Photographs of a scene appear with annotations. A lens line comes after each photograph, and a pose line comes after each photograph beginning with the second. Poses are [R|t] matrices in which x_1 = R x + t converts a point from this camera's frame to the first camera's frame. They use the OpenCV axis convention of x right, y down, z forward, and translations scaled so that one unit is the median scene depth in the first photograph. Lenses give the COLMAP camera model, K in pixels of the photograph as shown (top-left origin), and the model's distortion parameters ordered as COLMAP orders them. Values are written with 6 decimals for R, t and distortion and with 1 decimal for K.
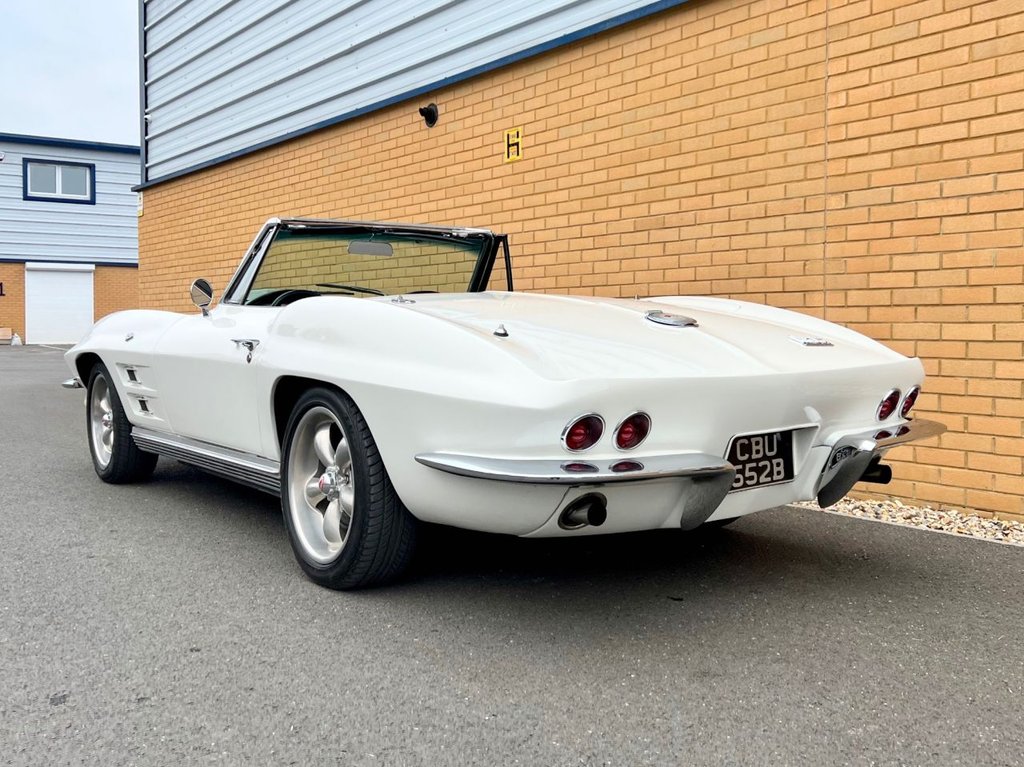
lens RADIAL K [[1072.2, 0, 480.1], [0, 1072.2, 354.7], [0, 0, 1]] dist [0.020200, 0.000000]
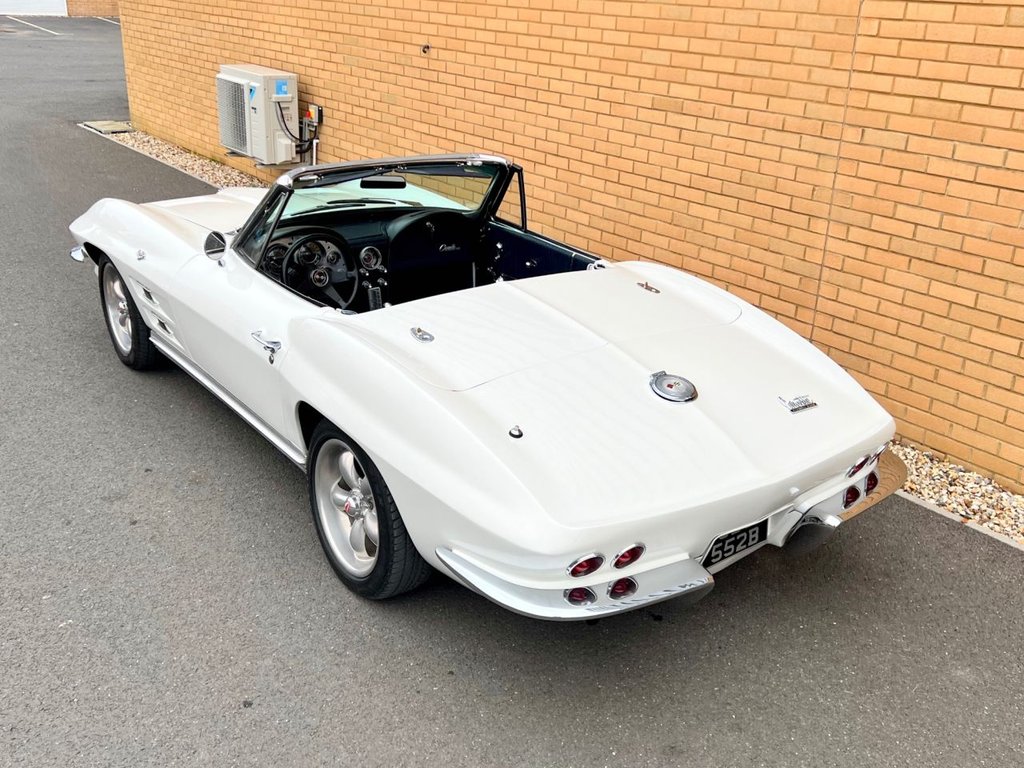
lens RADIAL K [[1072.2, 0, 550.4], [0, 1072.2, 397.9], [0, 0, 1]] dist [0.020200, 0.000000]
pose [[0.997410, 0.022309, 0.068385, -0.011400], [-0.044706, 0.937038, 0.346353, -0.243278], [-0.056352, -0.348513, 0.935608, -0.003347]]
